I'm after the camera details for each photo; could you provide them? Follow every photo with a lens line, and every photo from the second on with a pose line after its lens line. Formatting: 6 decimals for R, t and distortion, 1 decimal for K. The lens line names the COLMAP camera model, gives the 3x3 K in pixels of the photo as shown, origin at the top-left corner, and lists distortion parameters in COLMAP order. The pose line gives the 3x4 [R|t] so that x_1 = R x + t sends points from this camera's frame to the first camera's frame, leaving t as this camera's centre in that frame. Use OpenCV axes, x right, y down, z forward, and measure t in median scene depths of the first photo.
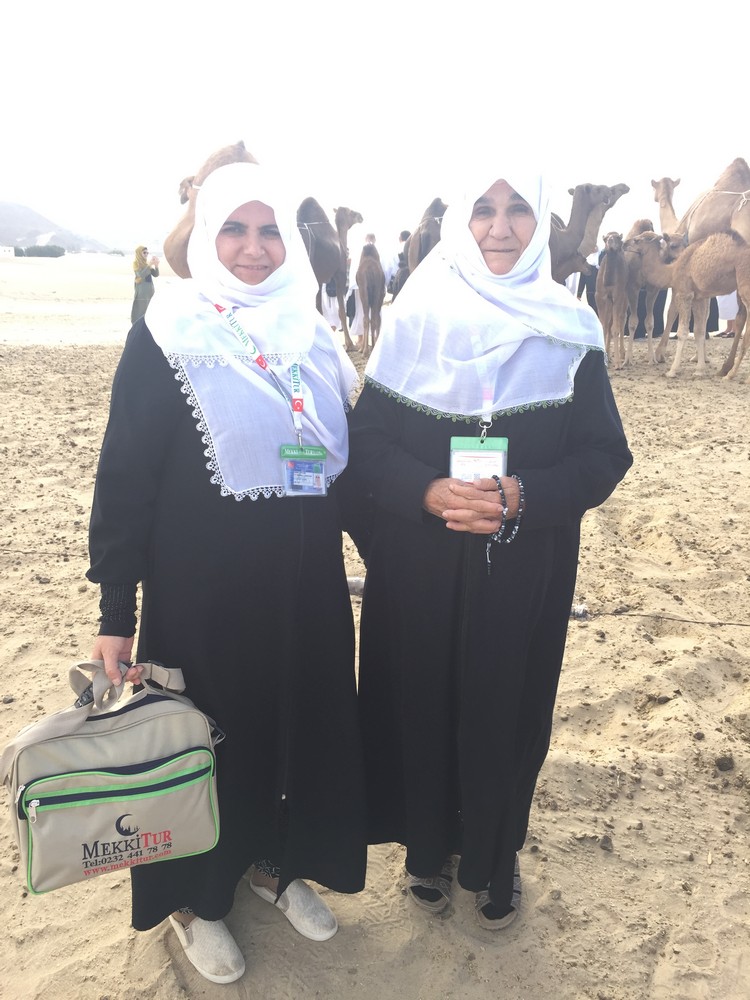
lens RADIAL K [[839.7, 0, 375.9], [0, 839.7, 505.1], [0, 0, 1]] dist [0.054025, -0.008289]
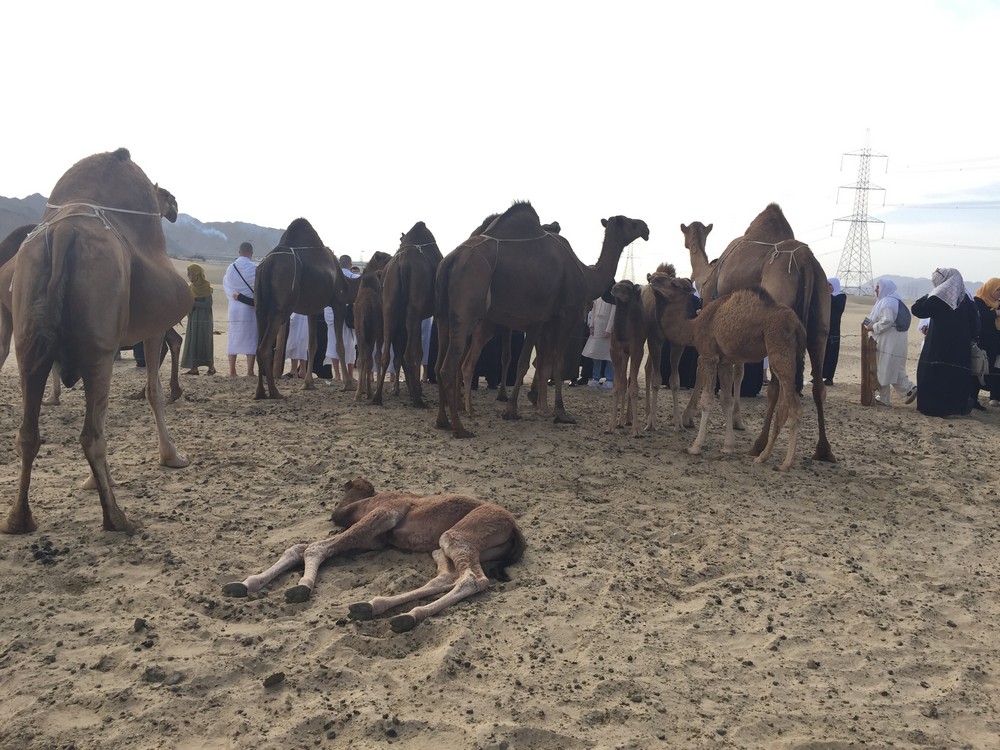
lens RADIAL K [[839.7, 0, 499.4], [0, 839.7, 373.8], [0, 0, 1]] dist [0.054025, -0.008289]
pose [[0.997572, 0.040057, 0.056962, 0.113222], [-0.029997, 0.985395, -0.167619, -0.088449], [-0.062844, 0.165503, 0.984205, 0.196285]]
